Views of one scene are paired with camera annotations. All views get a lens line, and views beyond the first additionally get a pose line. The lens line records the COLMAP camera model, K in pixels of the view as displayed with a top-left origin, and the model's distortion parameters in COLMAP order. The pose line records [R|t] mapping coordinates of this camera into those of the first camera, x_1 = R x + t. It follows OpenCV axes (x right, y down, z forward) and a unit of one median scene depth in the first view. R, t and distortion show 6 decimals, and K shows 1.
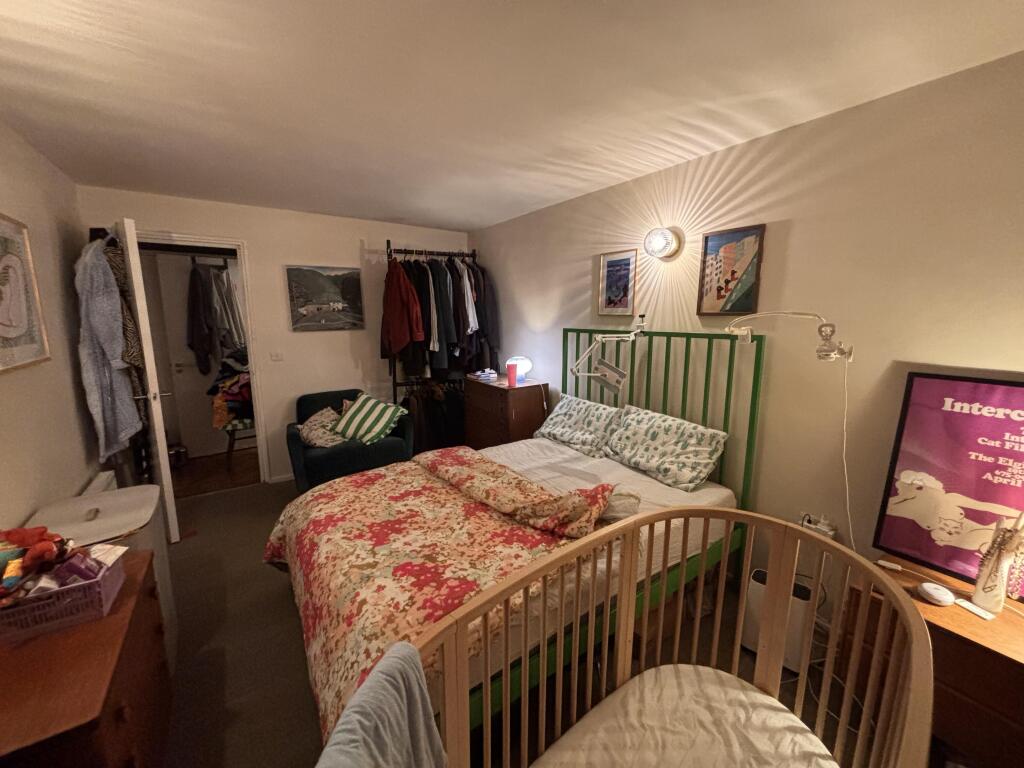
lens RADIAL K [[410.9, 0, 512.1], [0, 410.9, 389.6], [0, 0, 1]] dist [0.000347, 0.000038]
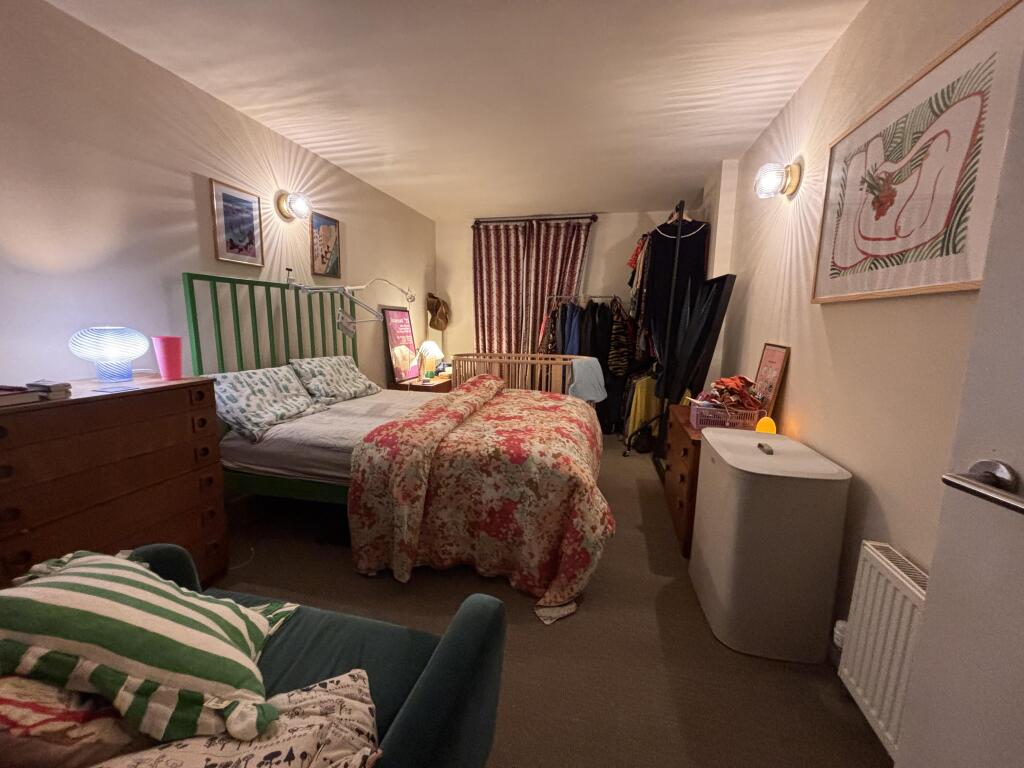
lens RADIAL K [[410.9, 0, 512.7], [0, 410.9, 385.6], [0, 0, 1]] dist [0.000347, 0.000038]
pose [[-0.673711, -0.128570, 0.727725, -0.846441], [0.120597, 0.952420, 0.279913, -0.121144], [-0.729089, 0.276343, -0.626151, 1.300950]]
